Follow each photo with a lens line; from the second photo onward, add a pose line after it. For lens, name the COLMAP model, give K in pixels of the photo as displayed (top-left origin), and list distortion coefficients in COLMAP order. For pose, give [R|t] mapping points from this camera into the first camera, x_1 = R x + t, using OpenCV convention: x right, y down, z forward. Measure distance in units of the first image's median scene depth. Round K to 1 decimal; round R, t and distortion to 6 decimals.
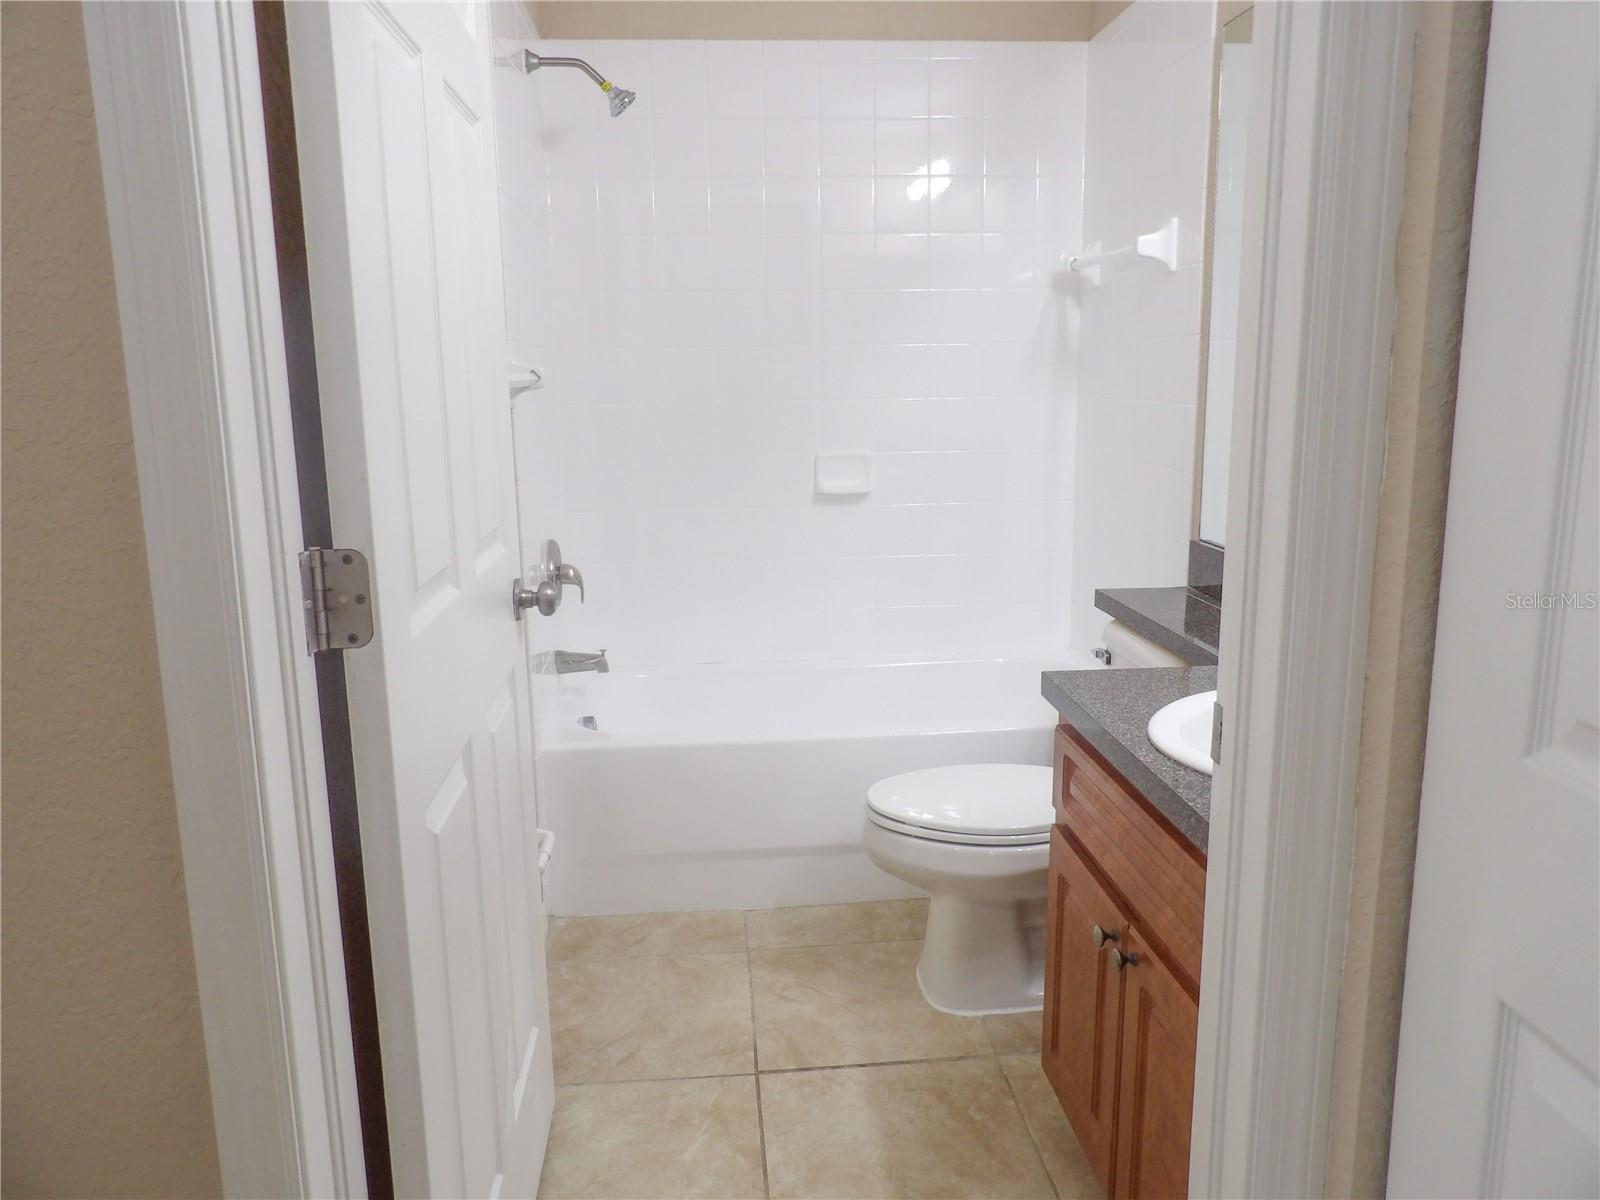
lens RADIAL K [[1150.2, 0, 797.5], [0, 1150.2, 597.5], [0, 0, 1]] dist [-0.017888, 0.011190]
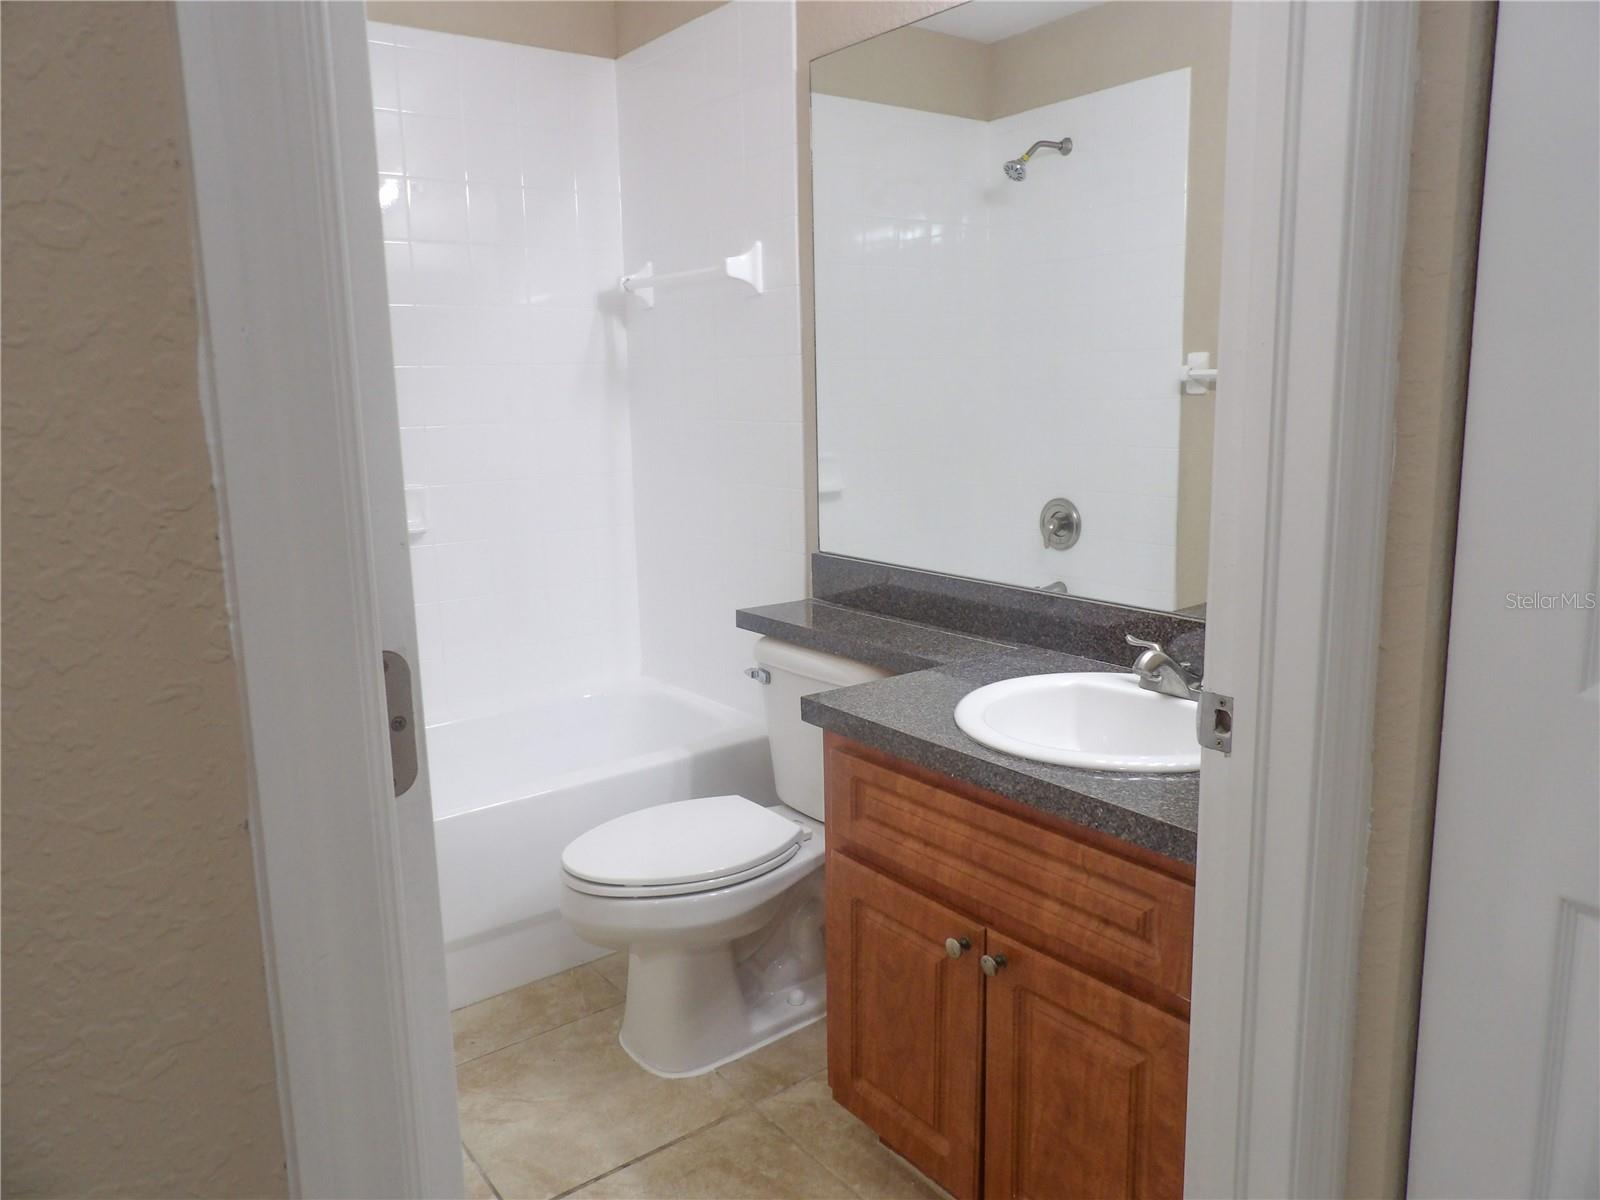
lens RADIAL K [[1150.2, 0, 799.8], [0, 1150.2, 595.9], [0, 0, 1]] dist [-0.017888, 0.011190]
pose [[0.849336, -0.102940, 0.517718, -0.224523], [0.115736, 0.993251, 0.007622, -0.021986], [-0.515008, 0.053445, 0.855518, 0.130717]]
